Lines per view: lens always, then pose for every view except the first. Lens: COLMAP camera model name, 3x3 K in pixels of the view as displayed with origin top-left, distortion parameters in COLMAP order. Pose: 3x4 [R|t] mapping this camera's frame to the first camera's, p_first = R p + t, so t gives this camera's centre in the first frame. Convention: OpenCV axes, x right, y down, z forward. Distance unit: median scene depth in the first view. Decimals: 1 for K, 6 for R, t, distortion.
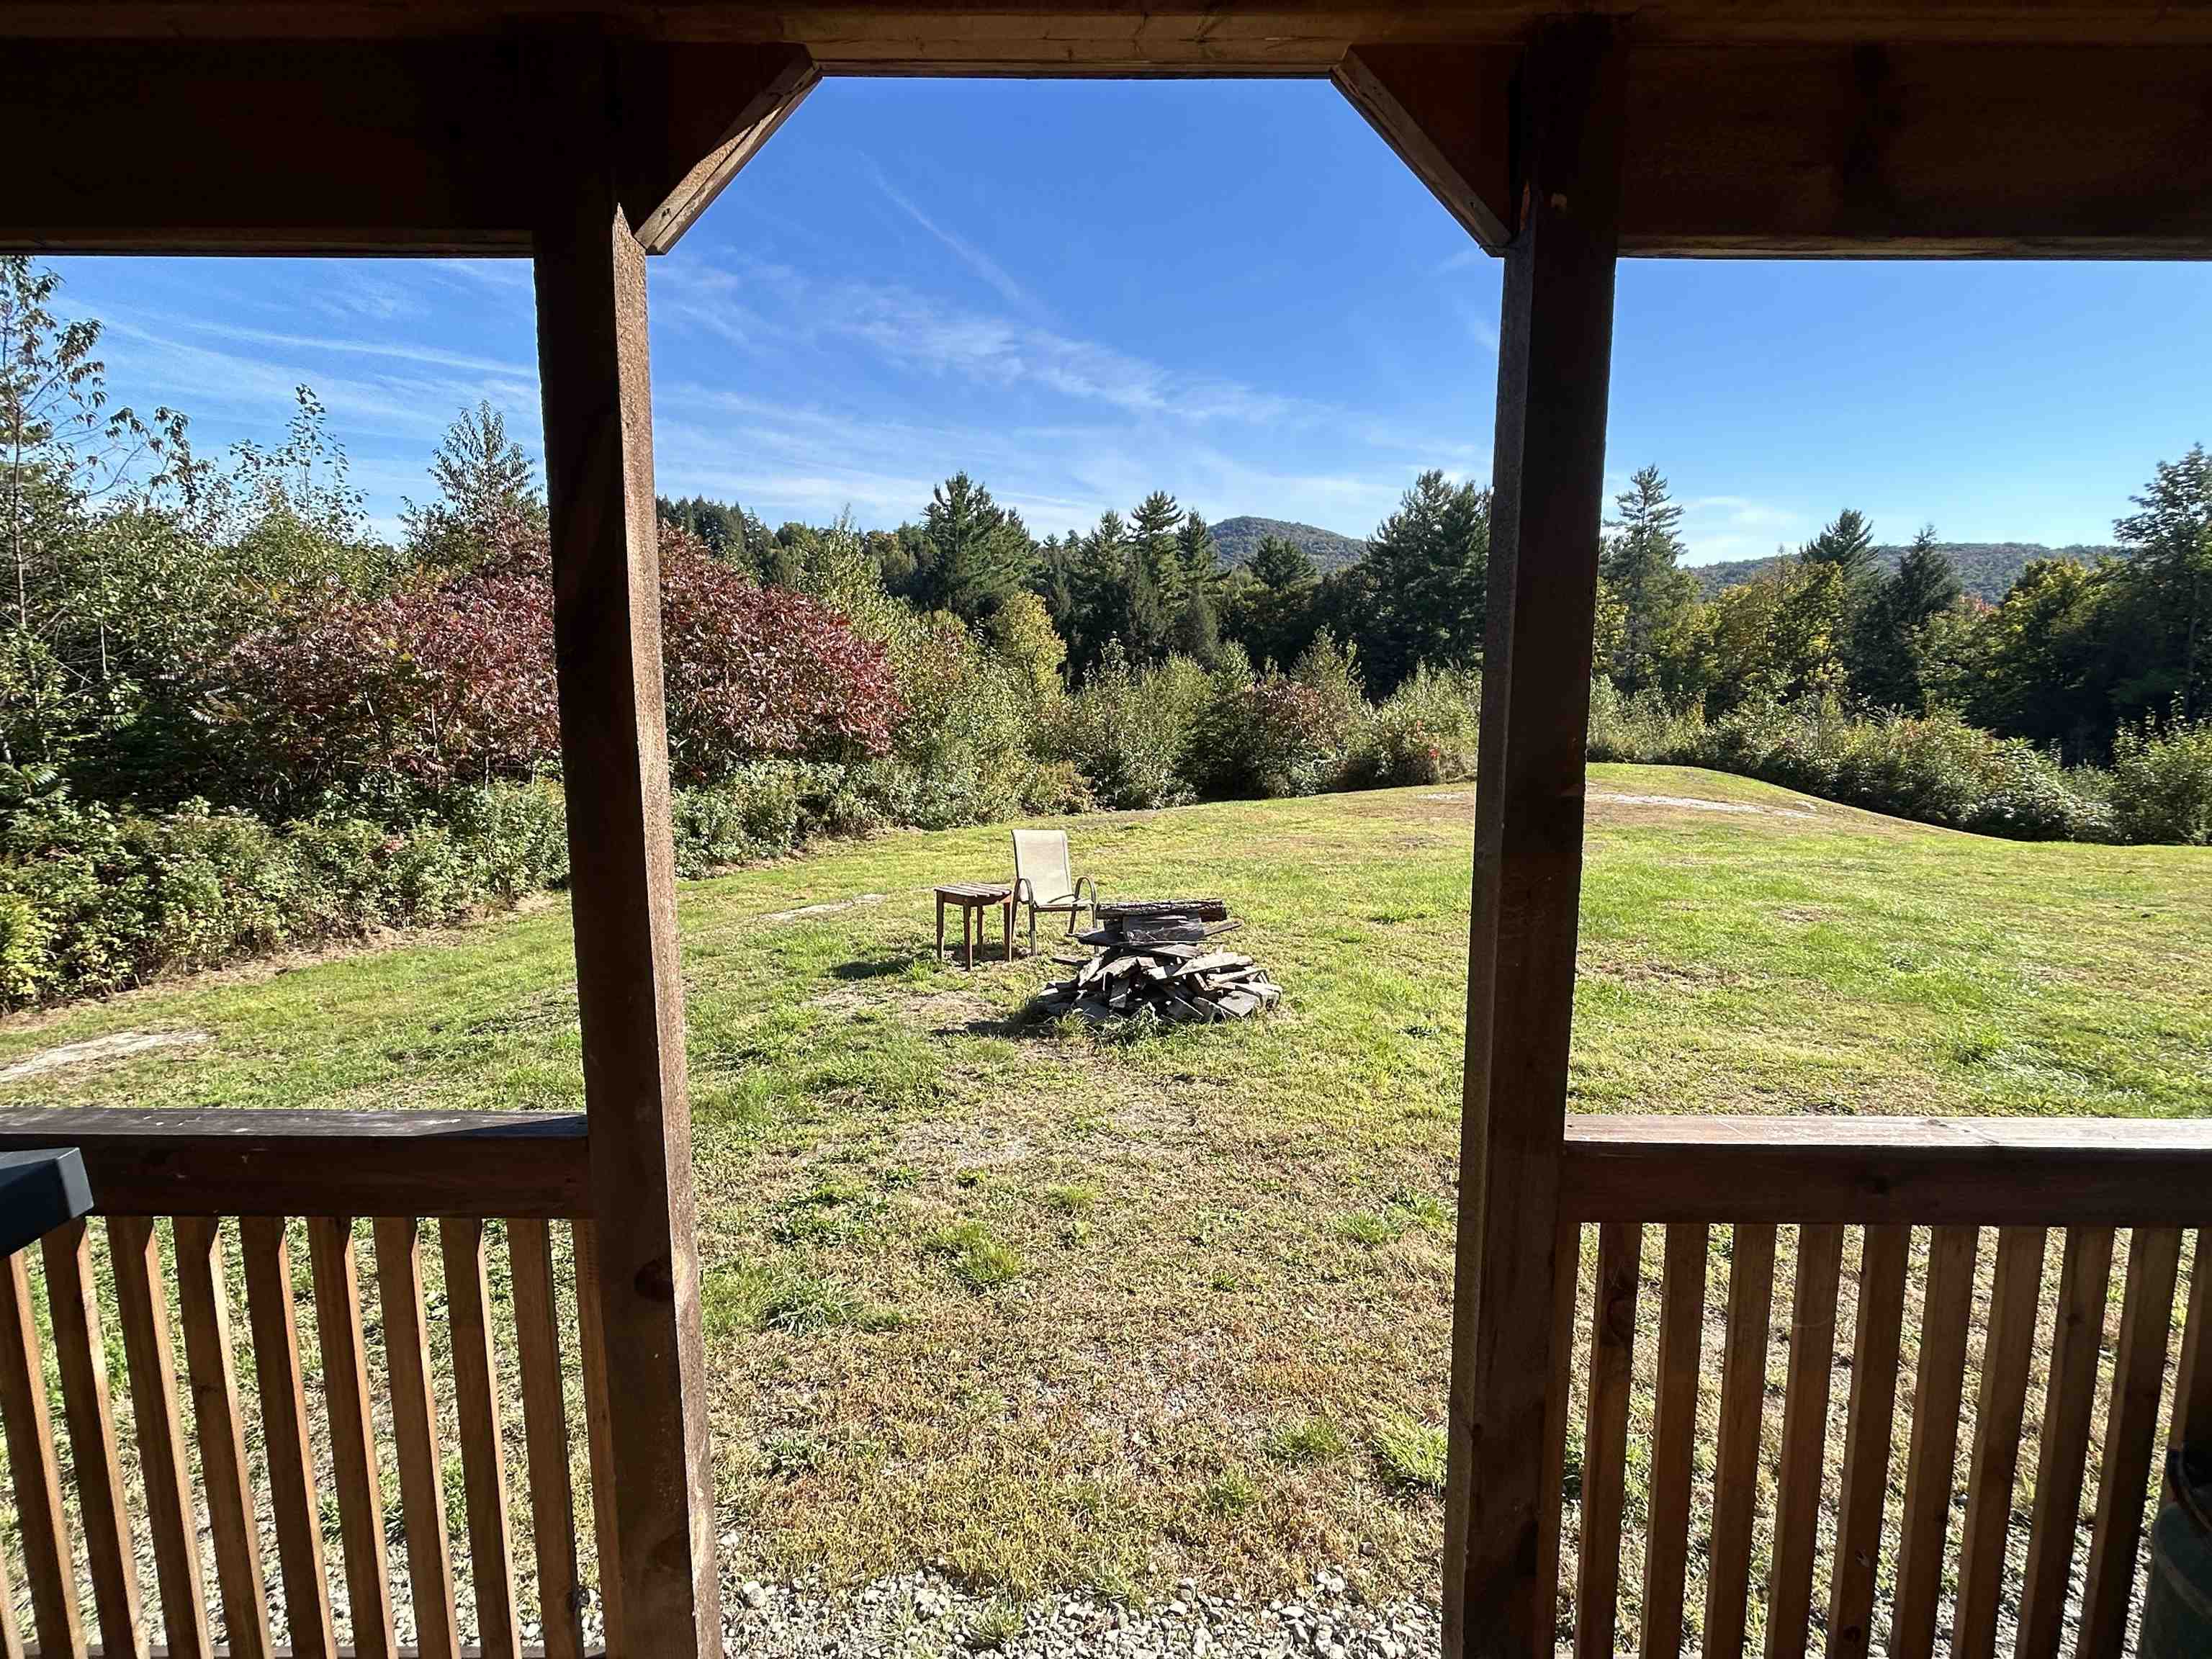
lens RADIAL K [[1104.2, 0, 1099.5], [0, 1104.2, 828.9], [0, 0, 1]] dist [-0.004814, 0.001788]
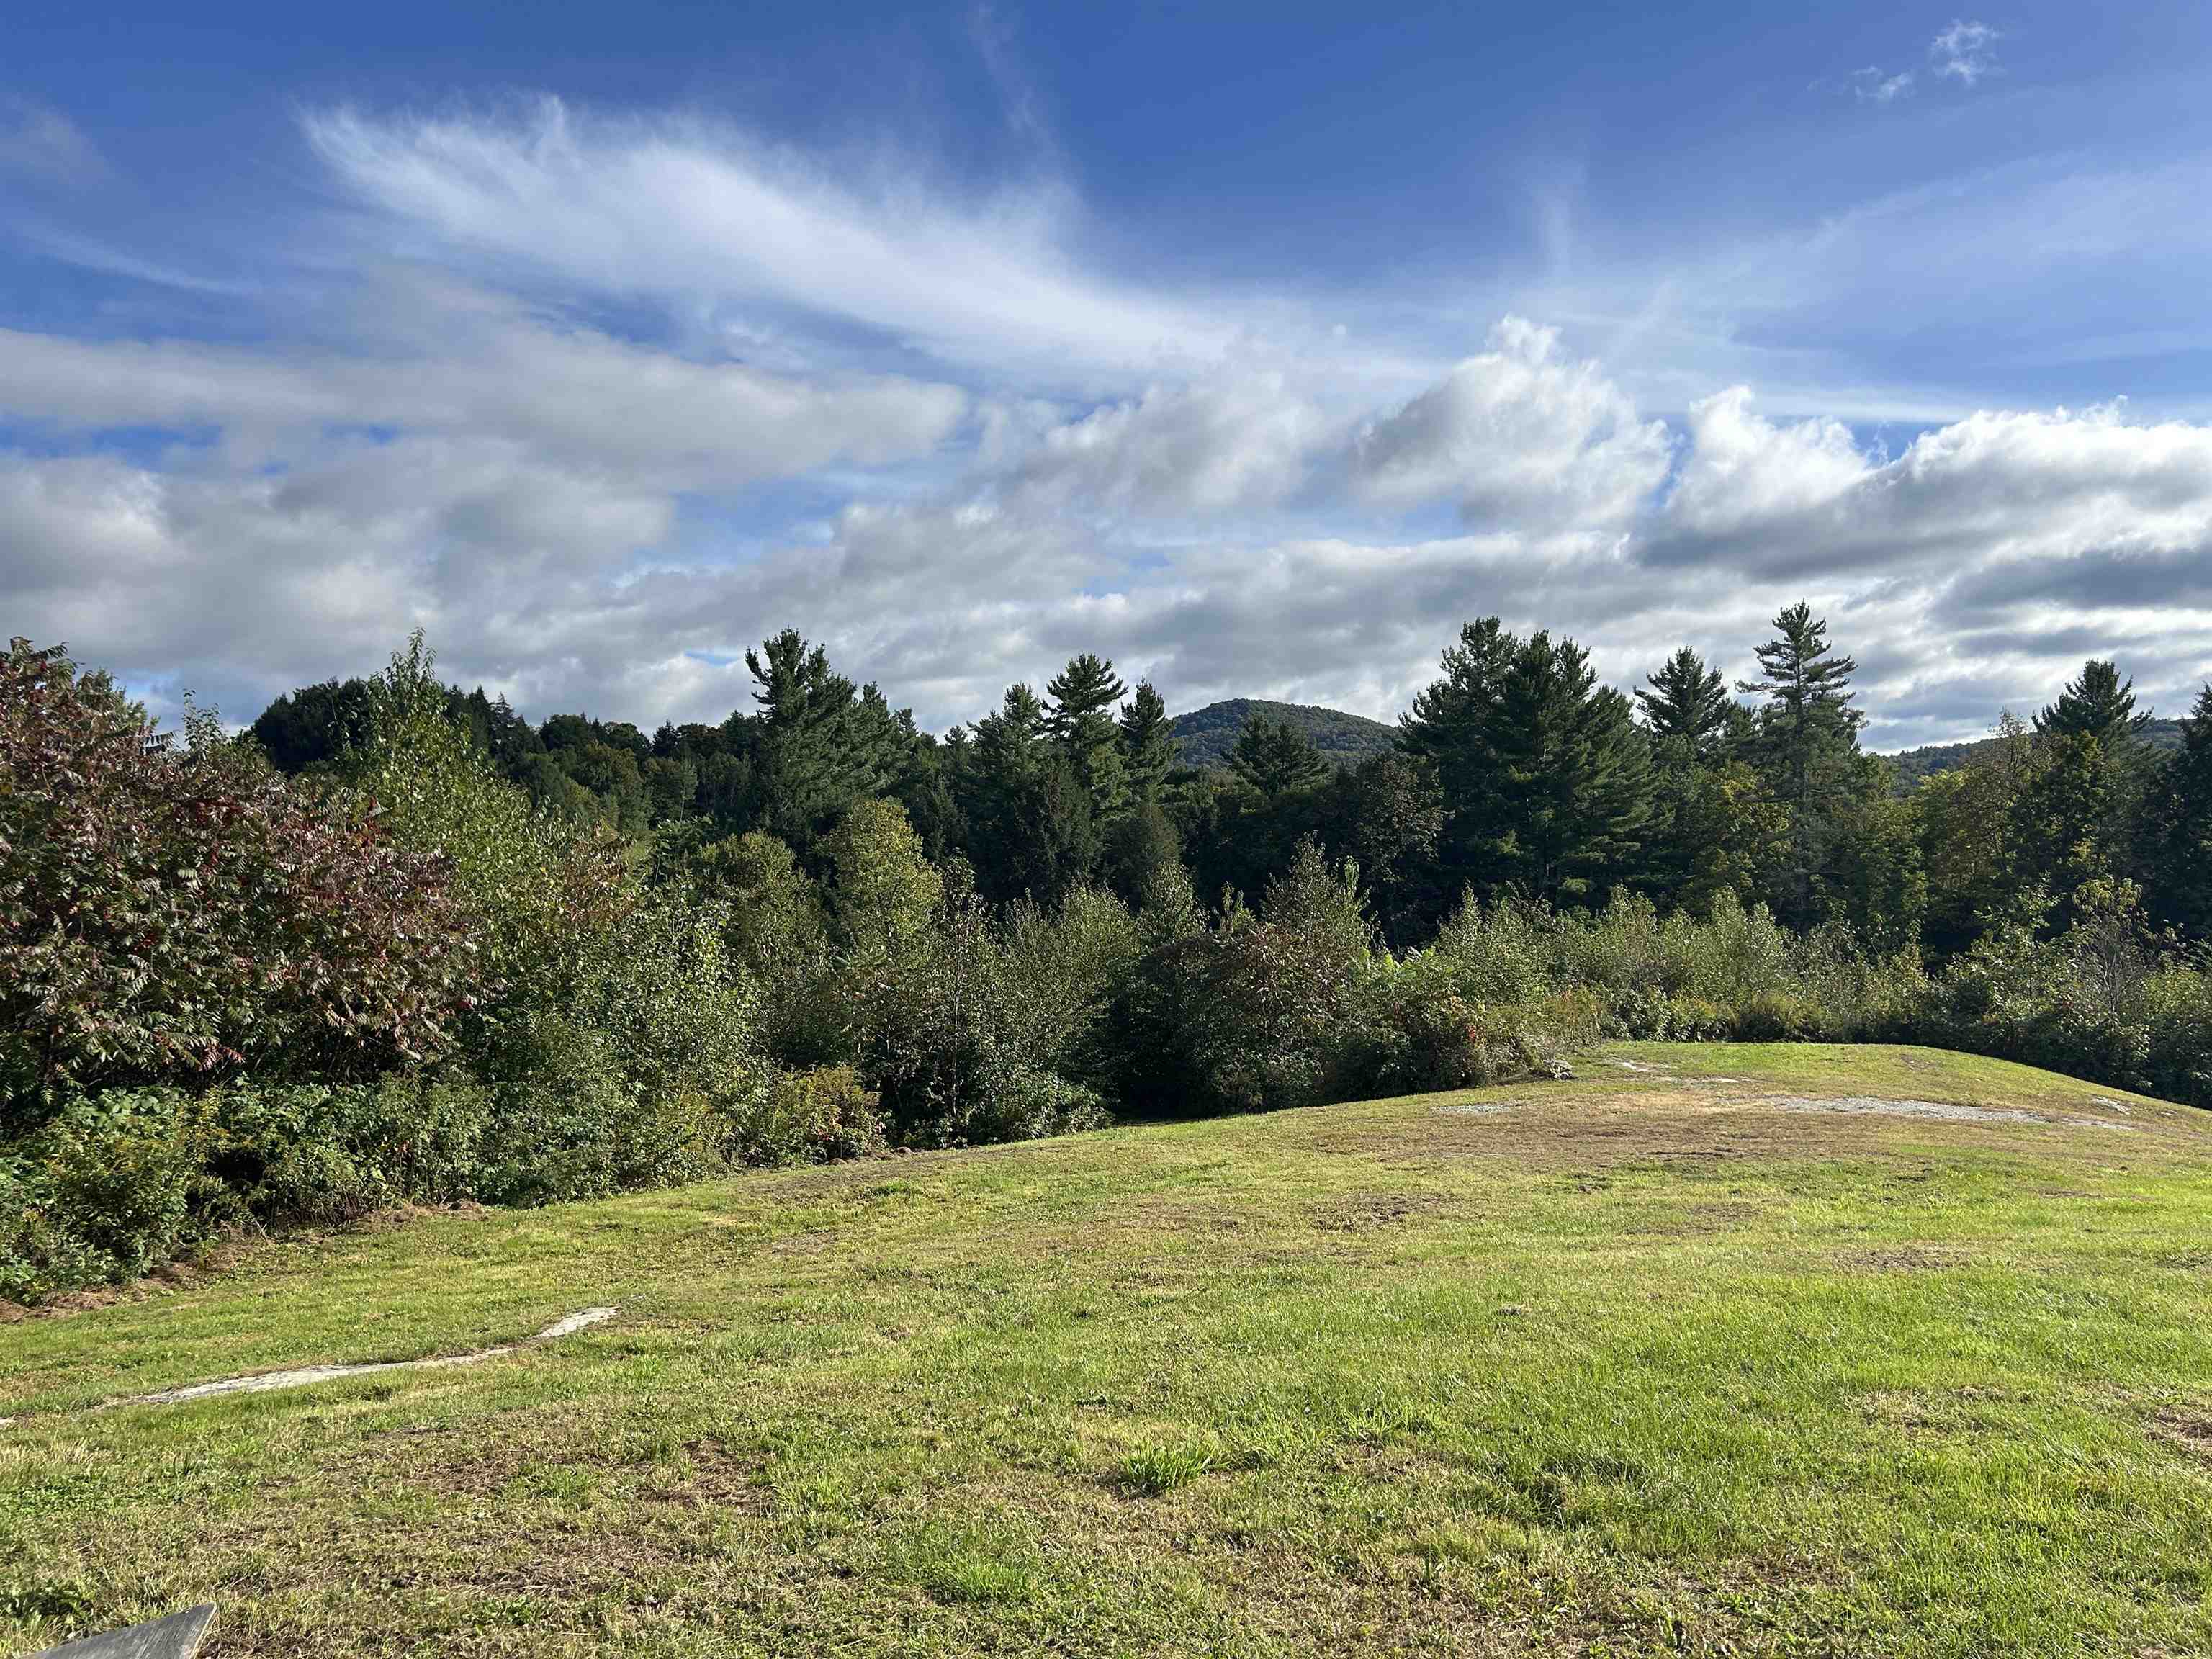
lens RADIAL K [[1643.8, 0, 1107.6], [0, 1643.8, 815.9], [0, 0, 1]] dist [0.068039, -0.087834]
pose [[0.998742, -0.021266, 0.045409, 0.040757], [0.030125, 0.978432, -0.204362, -0.004498], [-0.040084, 0.205473, 0.977841, 0.071366]]
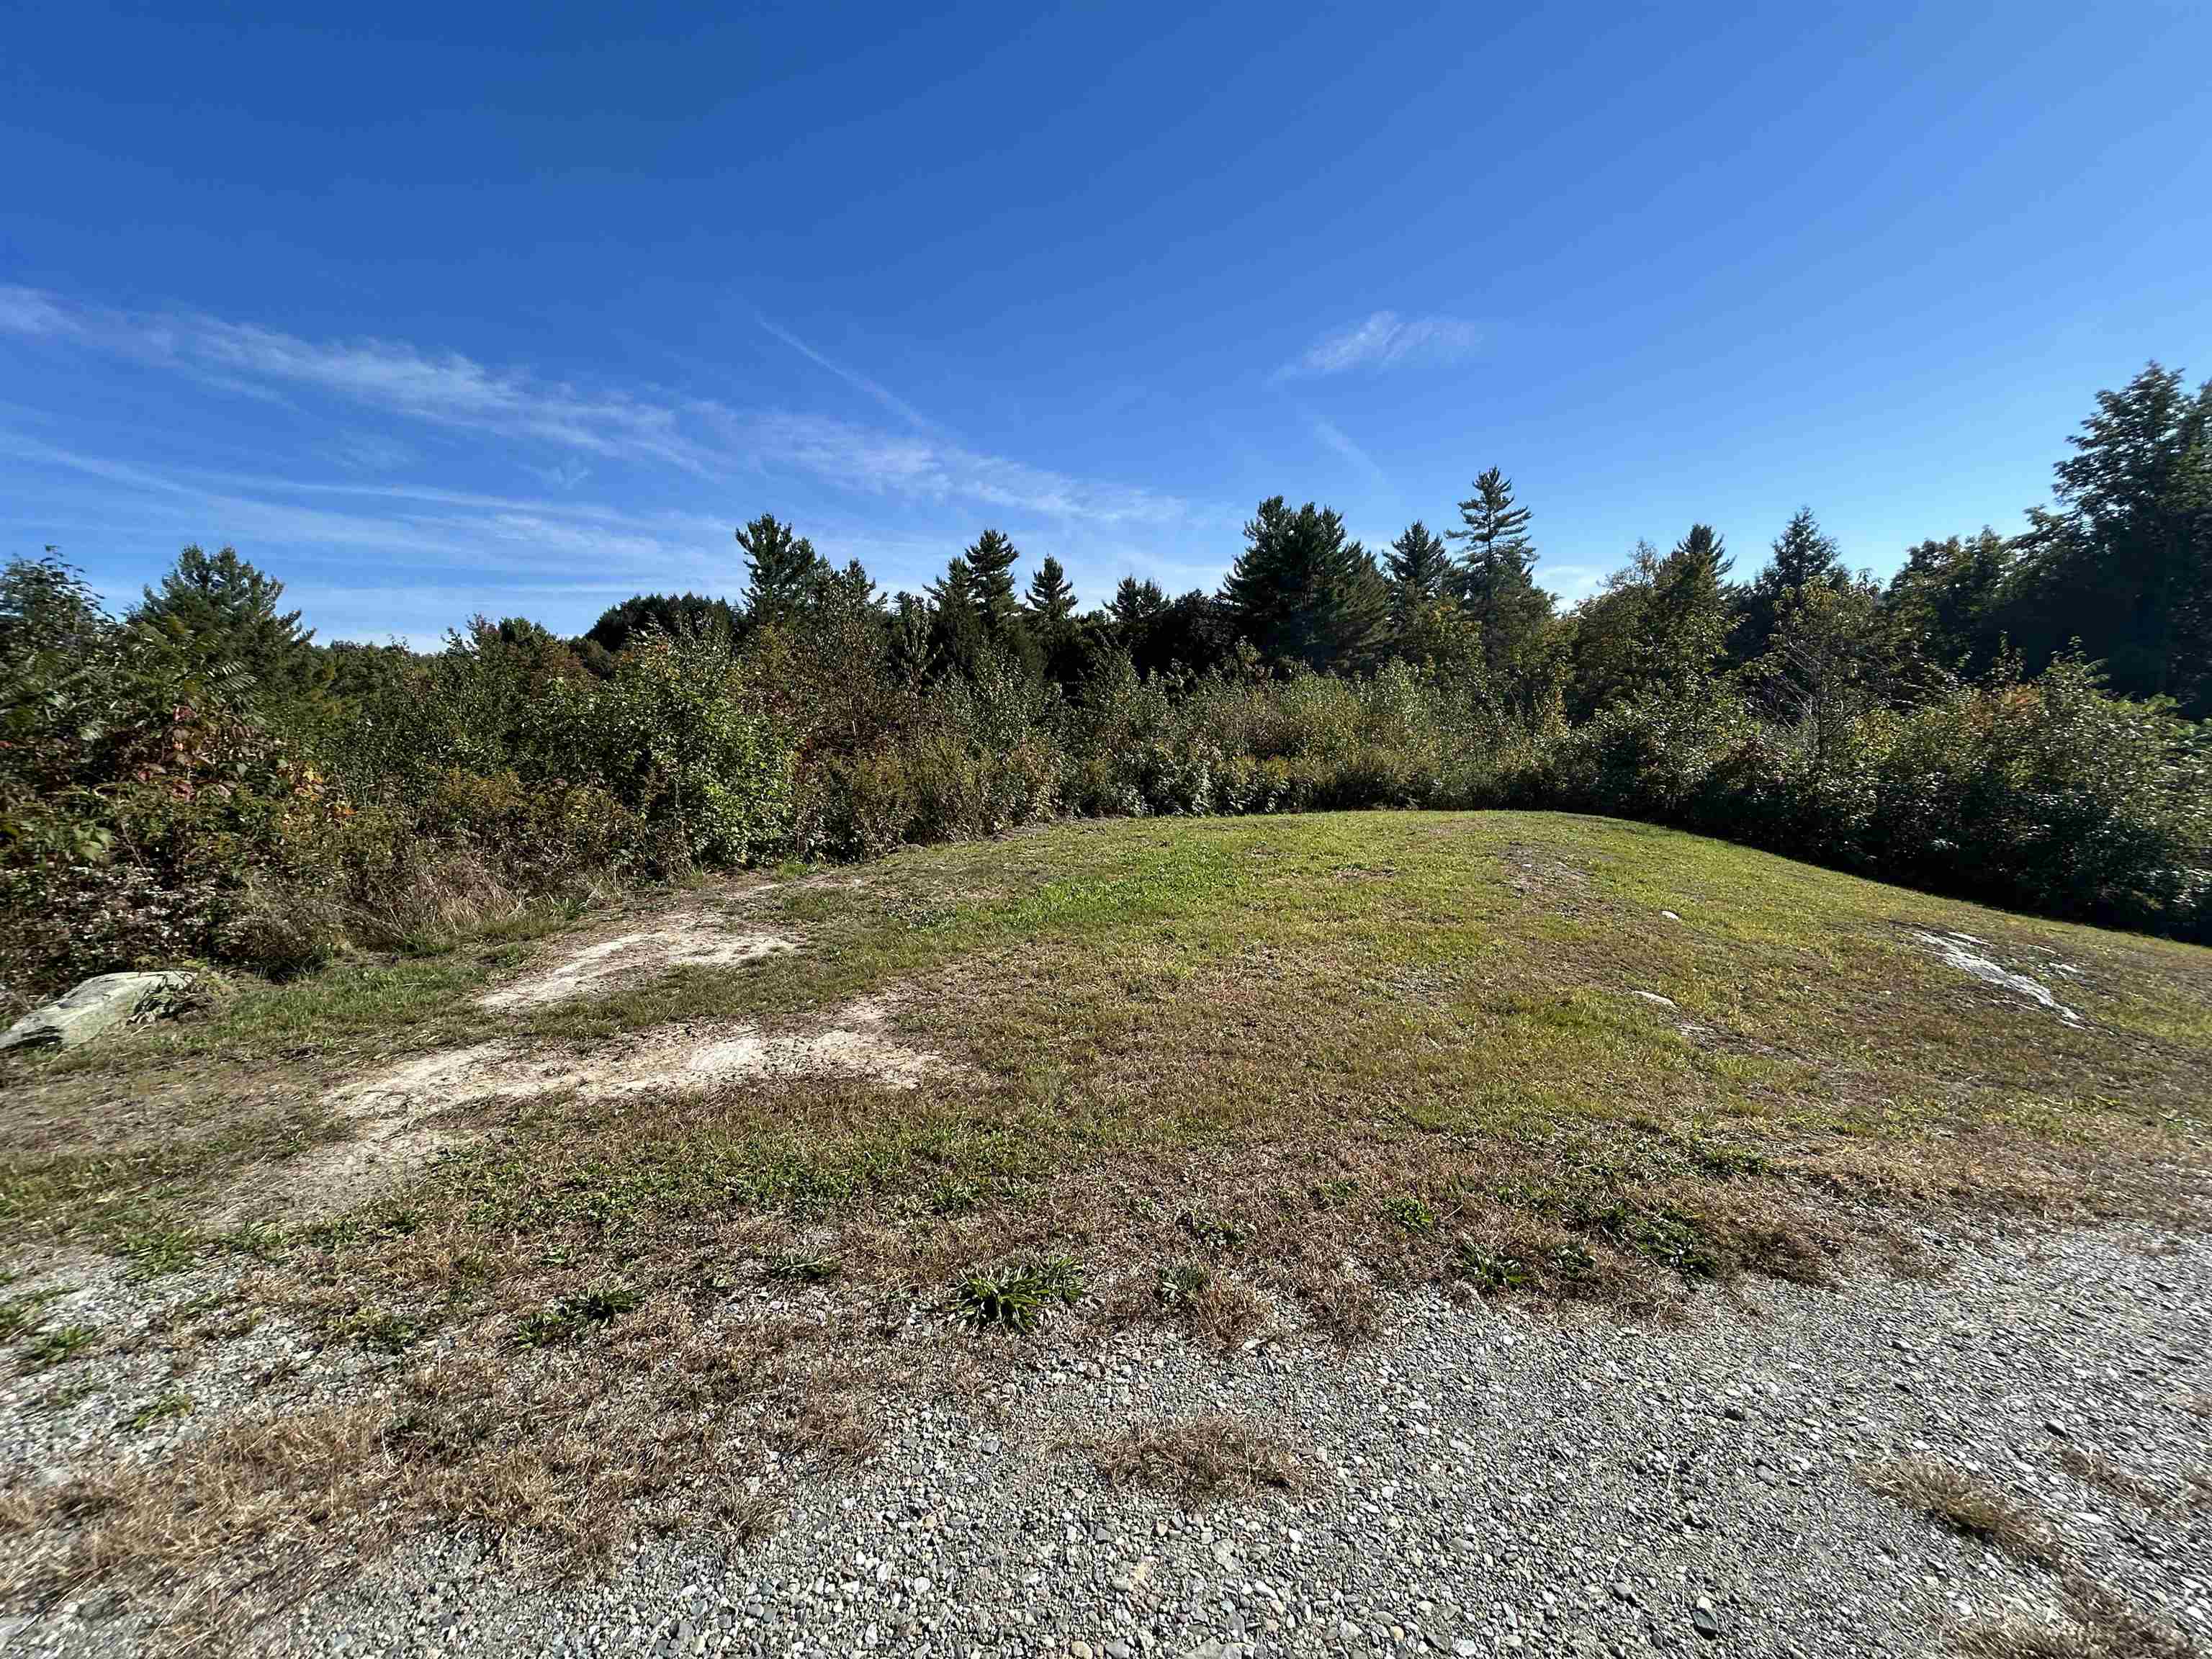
lens RADIAL K [[883.4, 0, 1094.0], [0, 883.4, 824.3], [0, 0, 1]] dist [-0.003685, 0.001011]
pose [[0.998622, -0.052454, 0.001338, 0.280583], [0.052467, 0.997927, -0.037276, -0.037638], [0.000620, 0.037294, 0.999304, 0.509993]]
